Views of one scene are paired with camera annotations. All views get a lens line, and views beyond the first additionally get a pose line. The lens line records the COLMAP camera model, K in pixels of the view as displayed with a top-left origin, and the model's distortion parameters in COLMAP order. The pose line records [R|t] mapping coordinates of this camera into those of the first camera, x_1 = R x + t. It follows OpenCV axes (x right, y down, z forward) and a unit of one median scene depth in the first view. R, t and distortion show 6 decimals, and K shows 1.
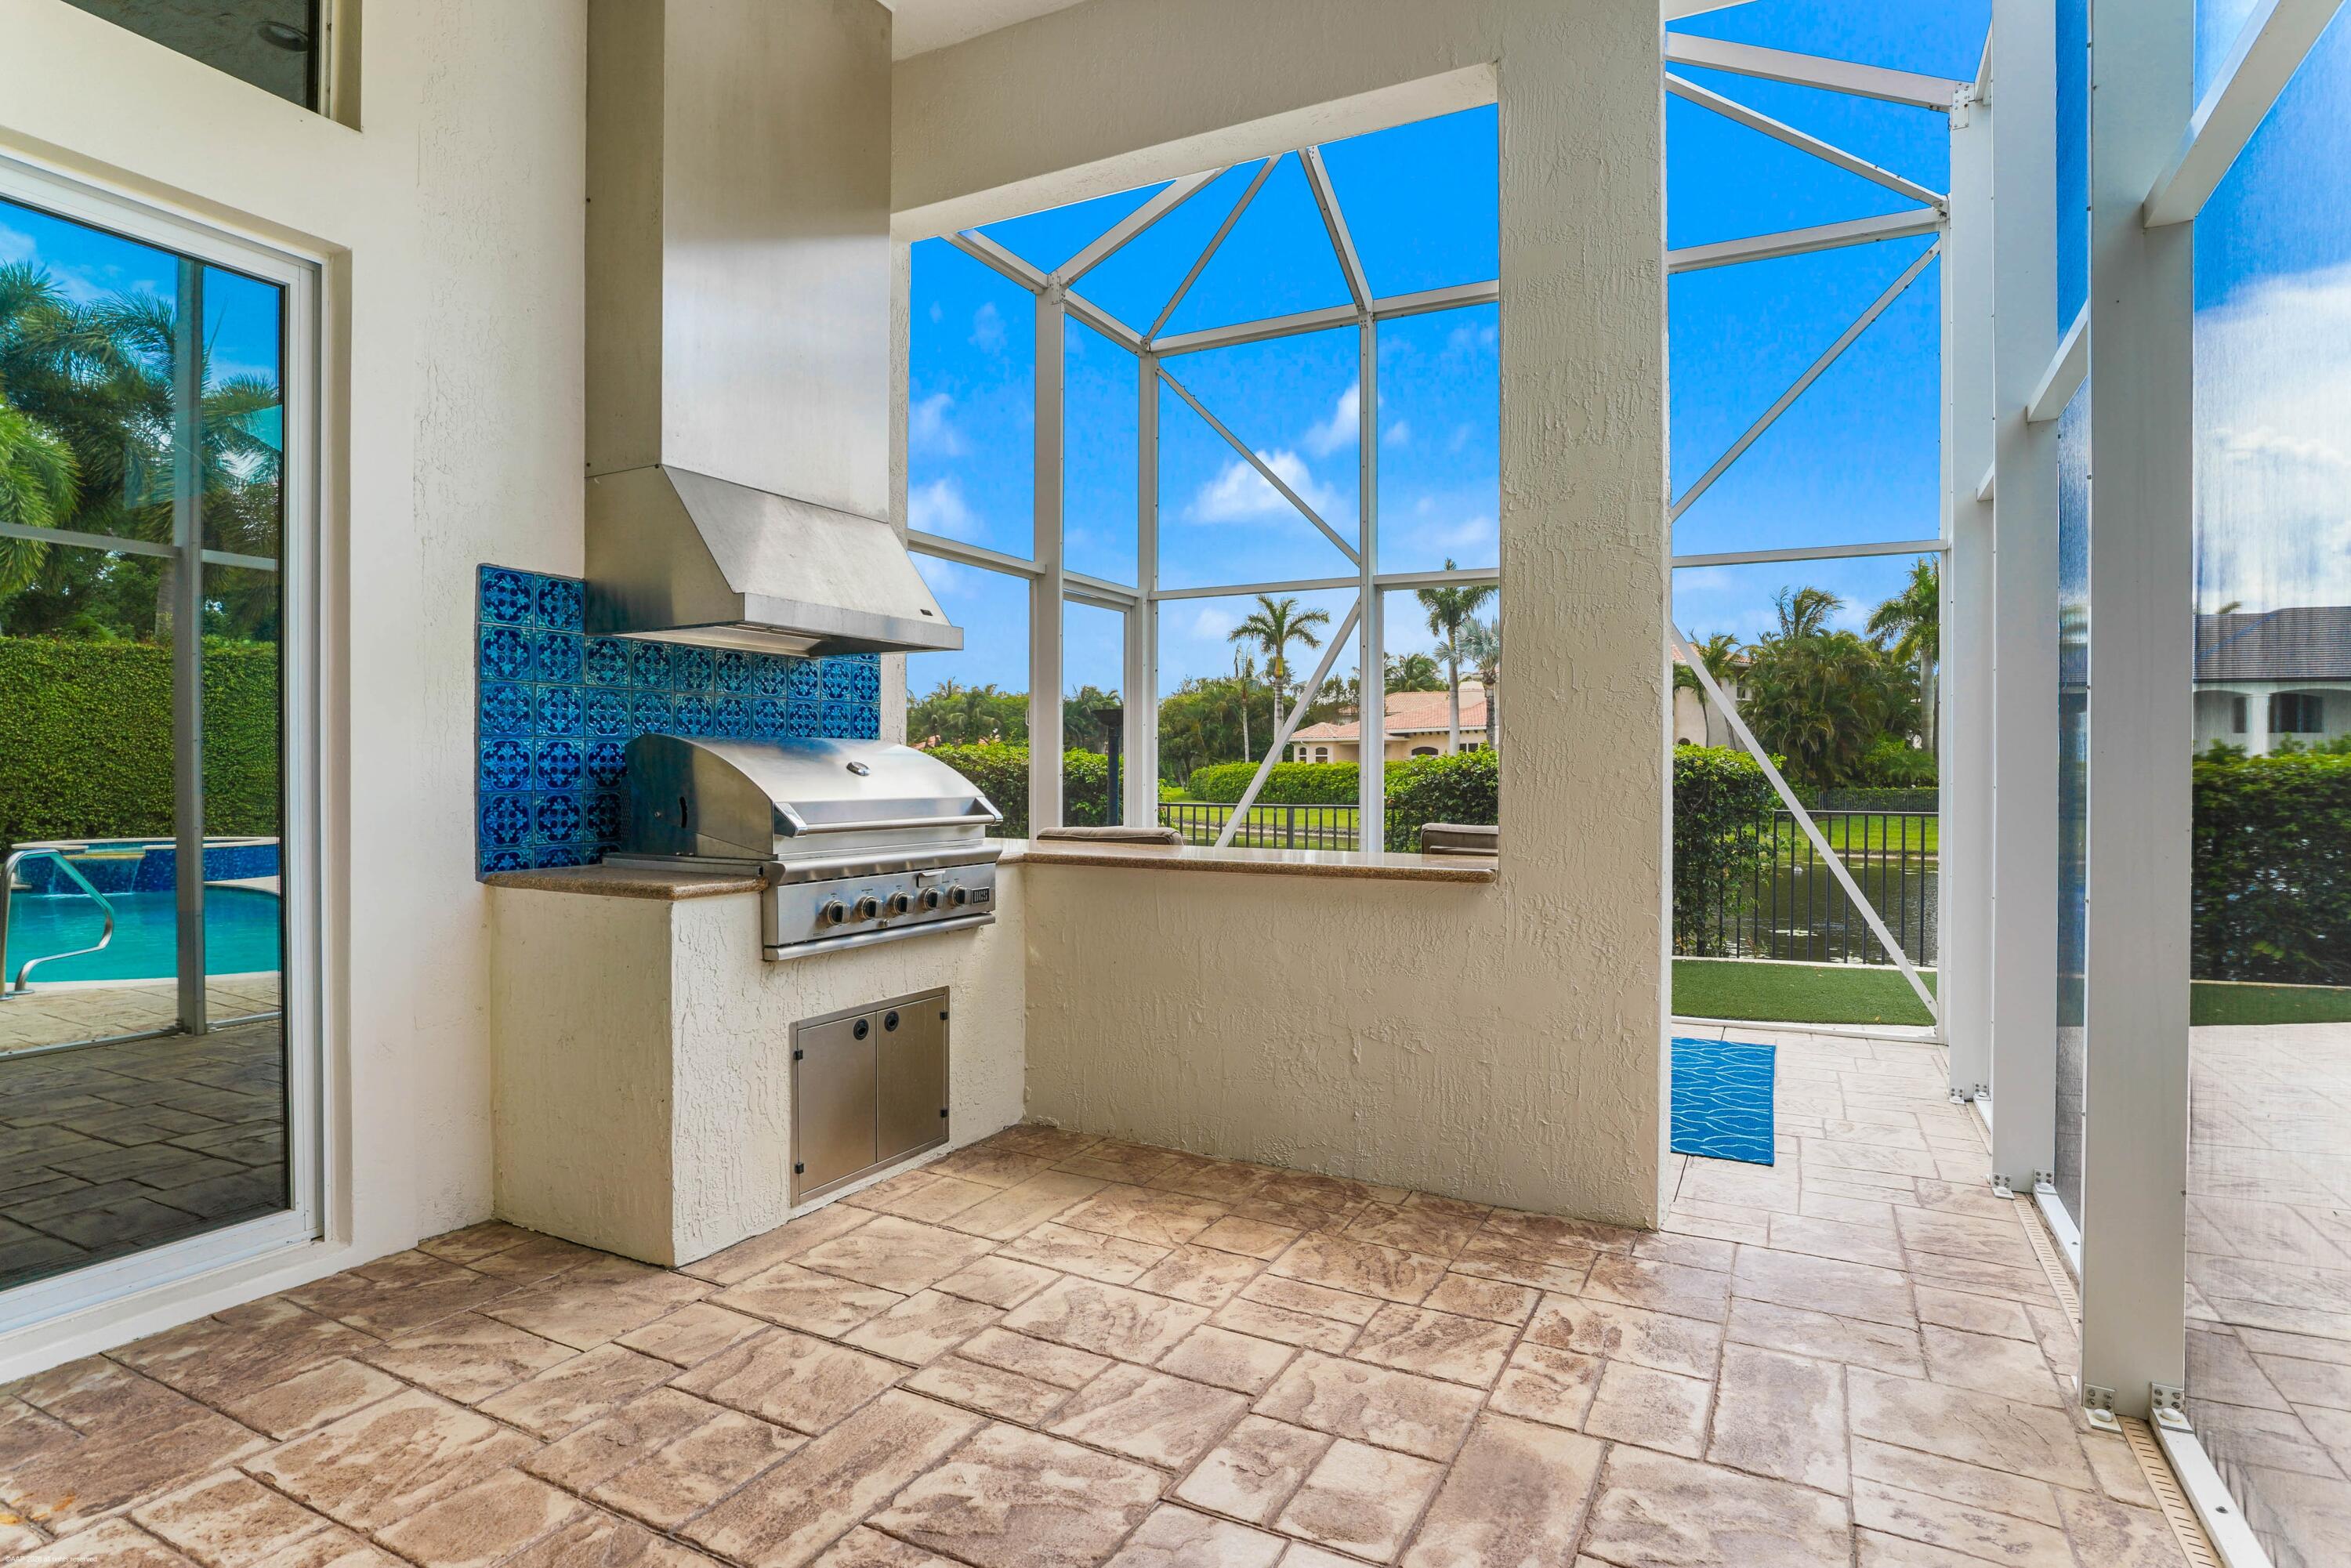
lens RADIAL K [[1179.7, 0, 1231.4], [0, 1179.7, 777.3], [0, 0, 1]] dist [-0.000673, 0.000247]
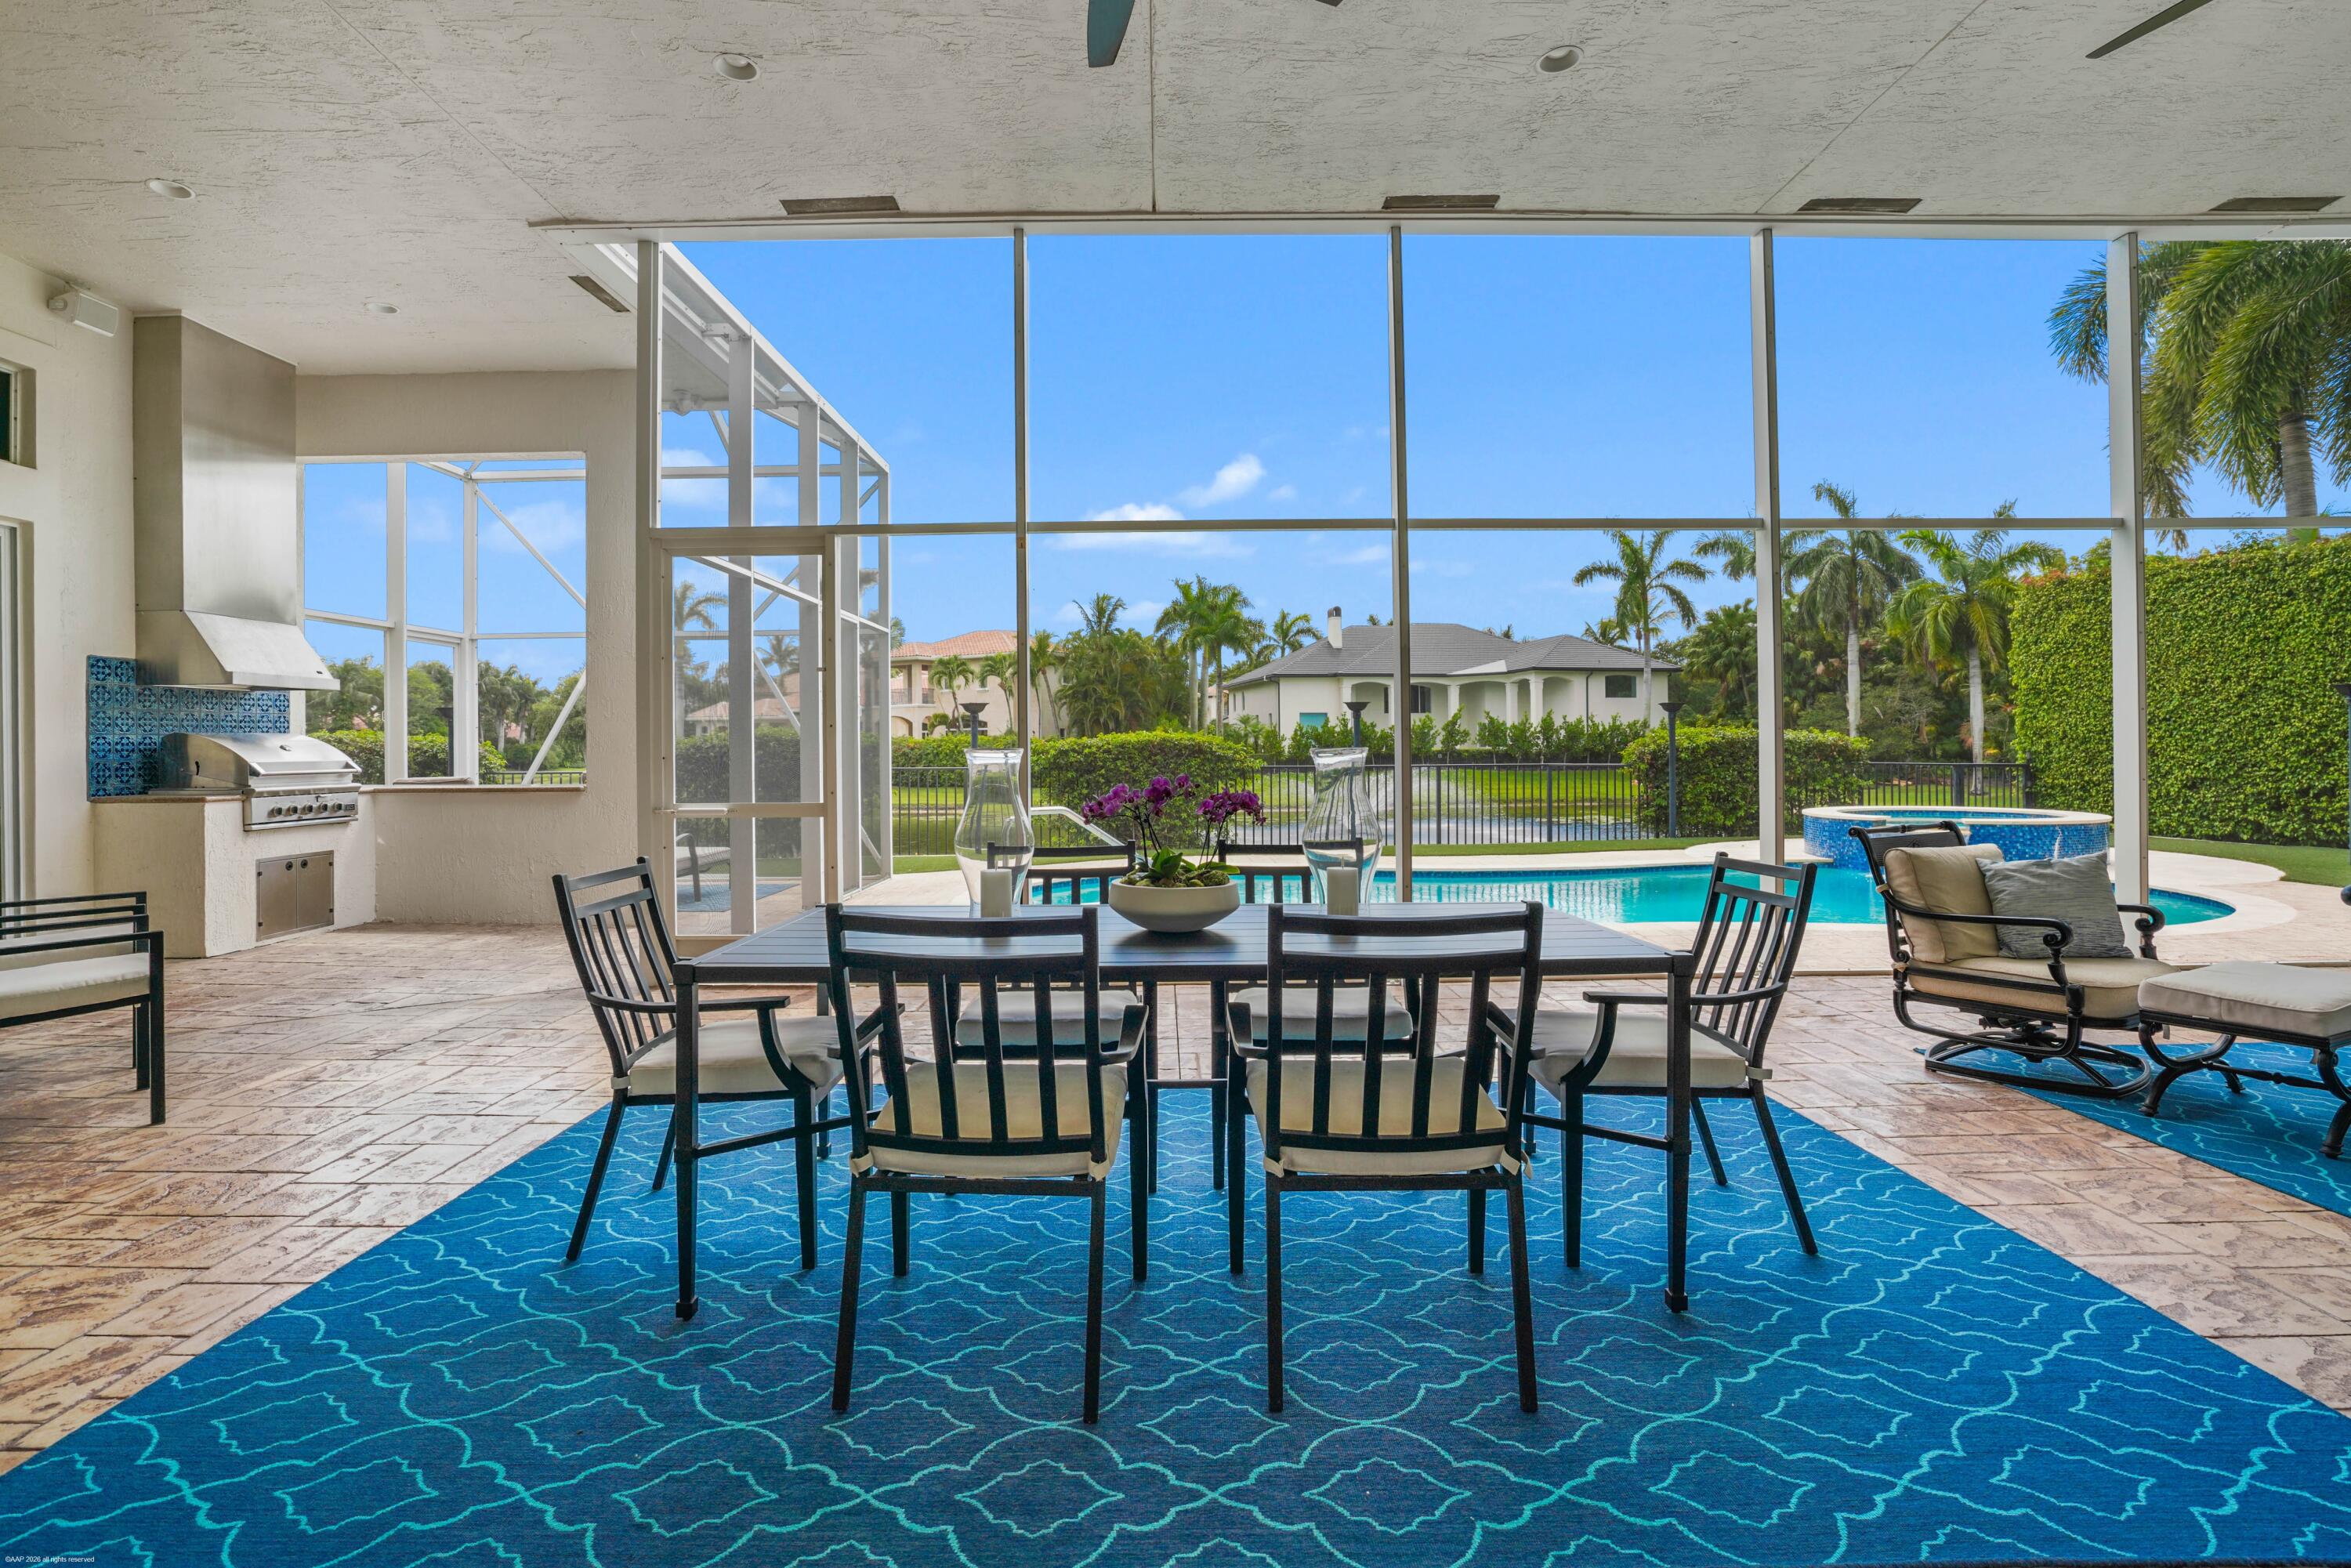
lens RADIAL K [[1184.2, 0, 1109.9], [0, 1184.2, 743.6], [0, 0, 1]] dist [-0.005764, 0.000010]
pose [[0.923191, -0.009262, 0.384230, 0.245223], [0.012573, 0.999902, -0.006107, 0.018225], [-0.384136, 0.010469, 0.923217, -1.567413]]
